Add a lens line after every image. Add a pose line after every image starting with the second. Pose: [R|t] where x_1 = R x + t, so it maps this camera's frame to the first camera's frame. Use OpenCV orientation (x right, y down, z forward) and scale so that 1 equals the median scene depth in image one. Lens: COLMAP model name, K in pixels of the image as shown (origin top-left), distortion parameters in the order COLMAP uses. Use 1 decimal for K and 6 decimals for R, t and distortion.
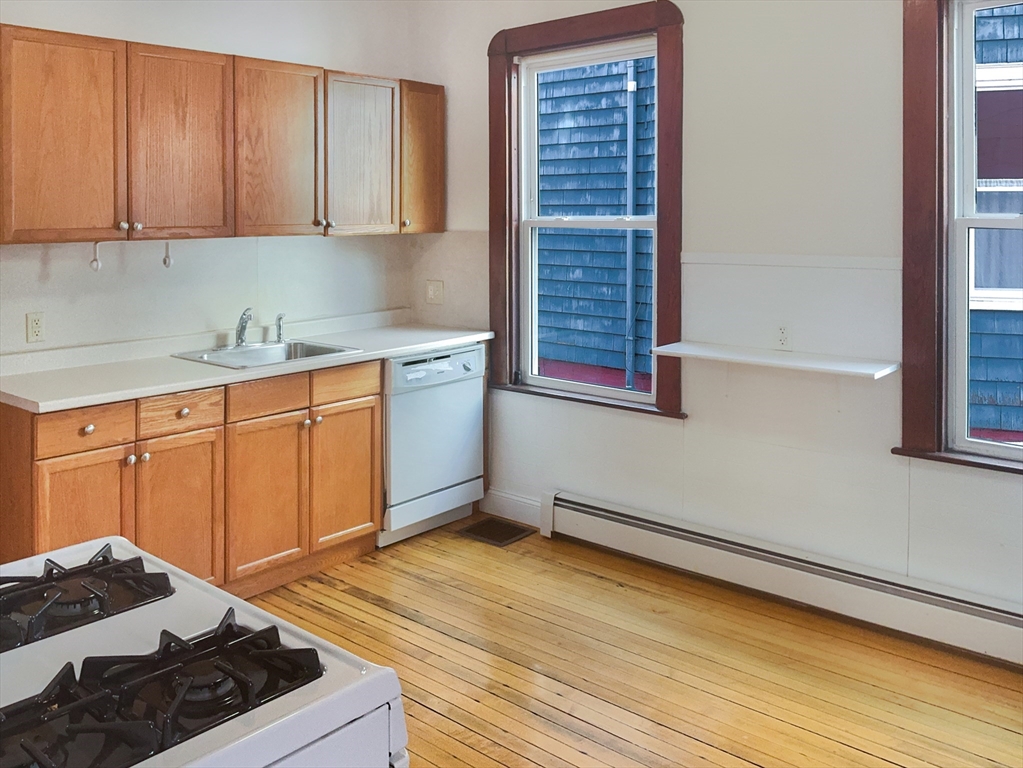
lens RADIAL K [[904.5, 0, 511.5], [0, 904.5, 384.0], [0, 0, 1]] dist [0.053890, -0.165163]
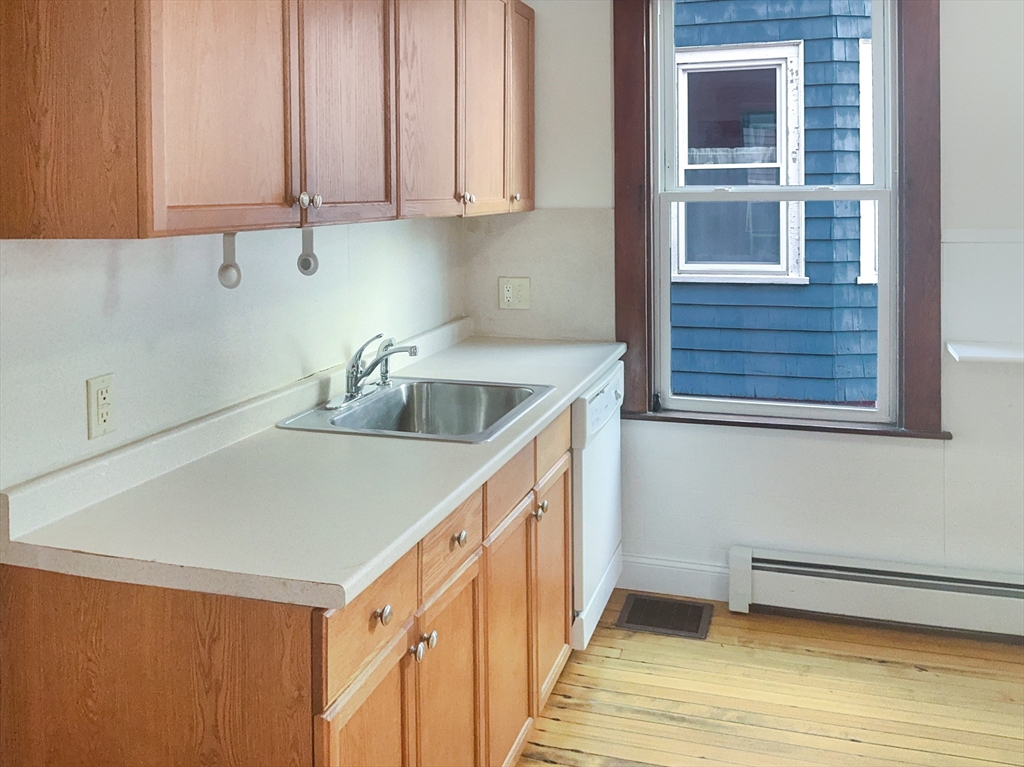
lens RADIAL K [[917.1, 0, 512.2], [0, 917.1, 343.7], [0, 0, 1]] dist [0.073149, -0.165177]
pose [[0.917220, -0.070008, 0.392182, -0.415669], [0.080171, 0.996735, -0.009575, -0.059706], [-0.390231, 0.040224, 0.919838, 0.362344]]
